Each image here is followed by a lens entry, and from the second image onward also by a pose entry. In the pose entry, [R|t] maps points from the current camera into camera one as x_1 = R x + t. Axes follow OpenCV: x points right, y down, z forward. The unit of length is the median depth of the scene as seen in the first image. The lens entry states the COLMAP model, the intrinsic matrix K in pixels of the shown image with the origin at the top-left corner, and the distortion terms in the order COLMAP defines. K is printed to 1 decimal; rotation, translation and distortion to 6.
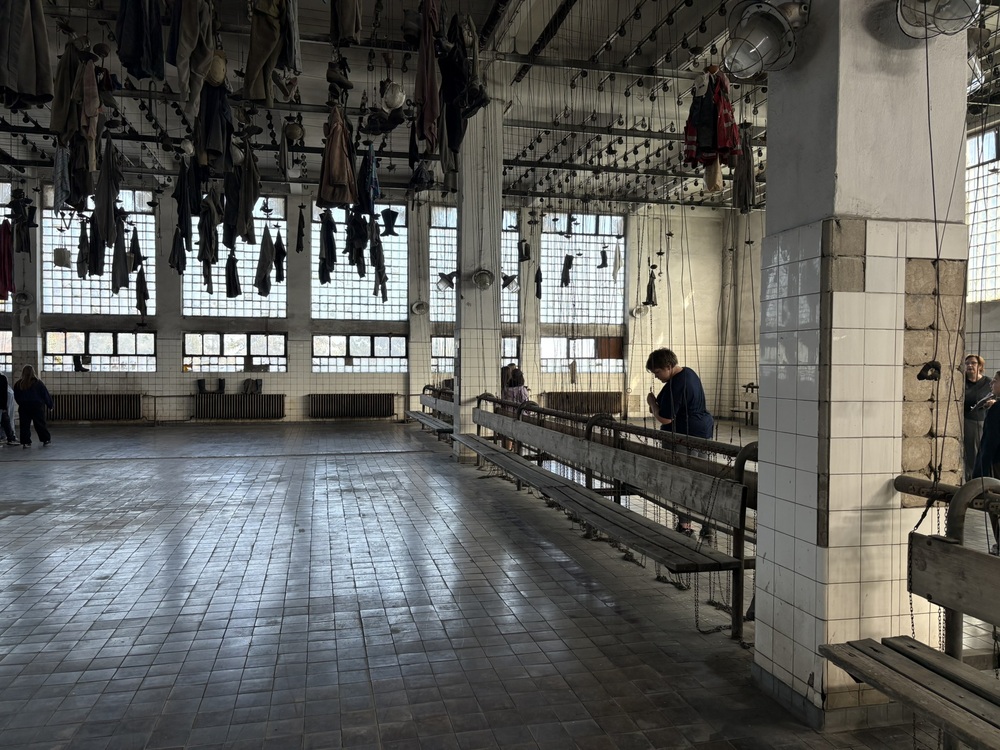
lens RADIAL K [[754.1, 0, 504.9], [0, 754.1, 382.0], [0, 0, 1]] dist [0.039773, -0.040949]
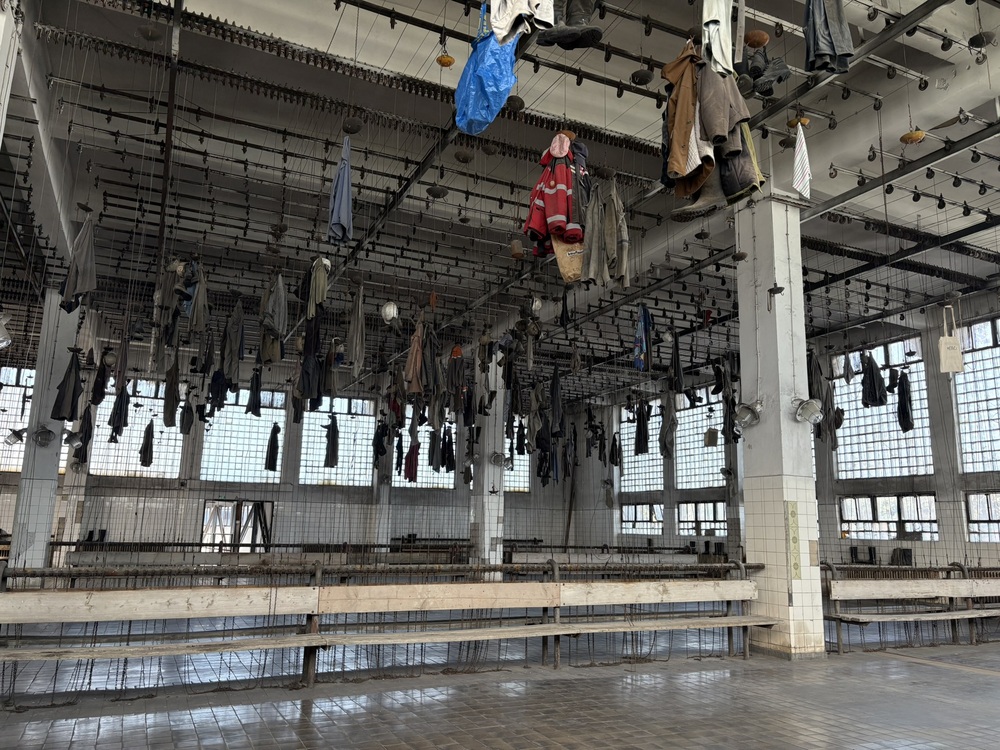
lens RADIAL K [[754.1, 0, 497.1], [0, 754.1, 379.0], [0, 0, 1]] dist [0.039773, -0.040949]
pose [[0.200649, -0.191129, -0.960838, 0.448798], [-0.036358, 0.978656, -0.202265, -0.000745], [0.978988, 0.075519, 0.189417, 0.370805]]
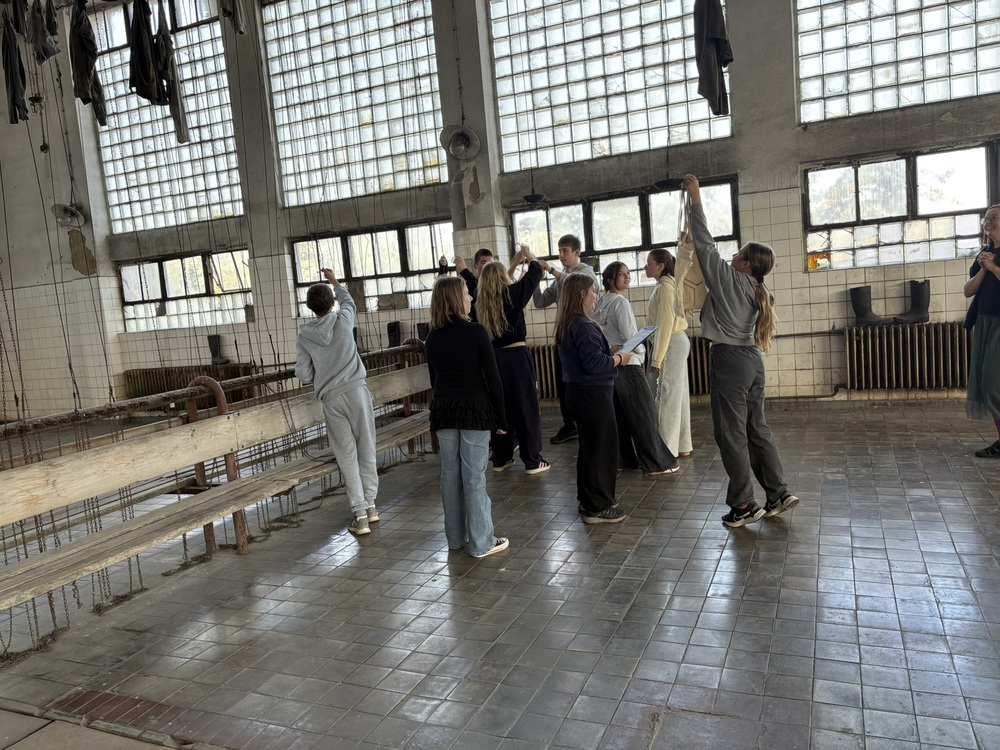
lens RADIAL K [[754.1, 0, 502.0], [0, 754.1, 364.3], [0, 0, 1]] dist [0.039773, -0.040949]
pose [[0.793298, -0.017104, -0.608593, -0.310372], [0.083474, 0.993221, 0.080895, -0.010756], [0.603084, -0.114976, 0.789348, 0.588401]]
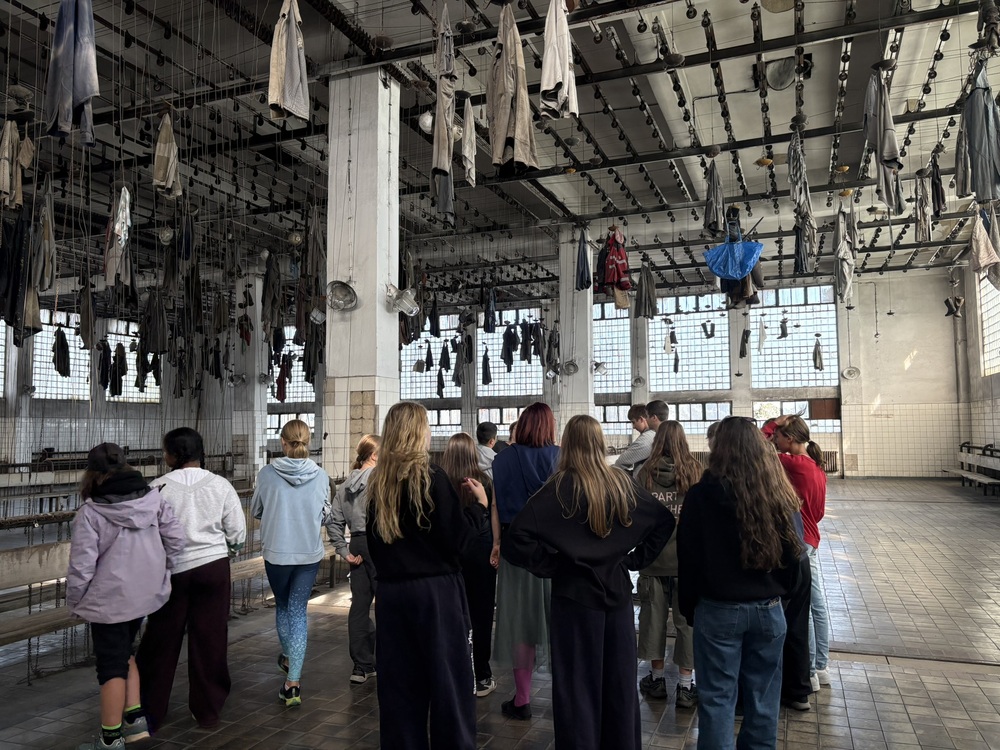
lens RADIAL K [[754.1, 0, 506.4], [0, 754.1, 373.9], [0, 0, 1]] dist [0.039773, -0.040949]
pose [[0.823587, -0.057242, -0.564294, 0.423779], [0.004902, 0.995576, -0.093836, 0.003221], [0.567168, 0.074516, 0.820224, -0.138588]]
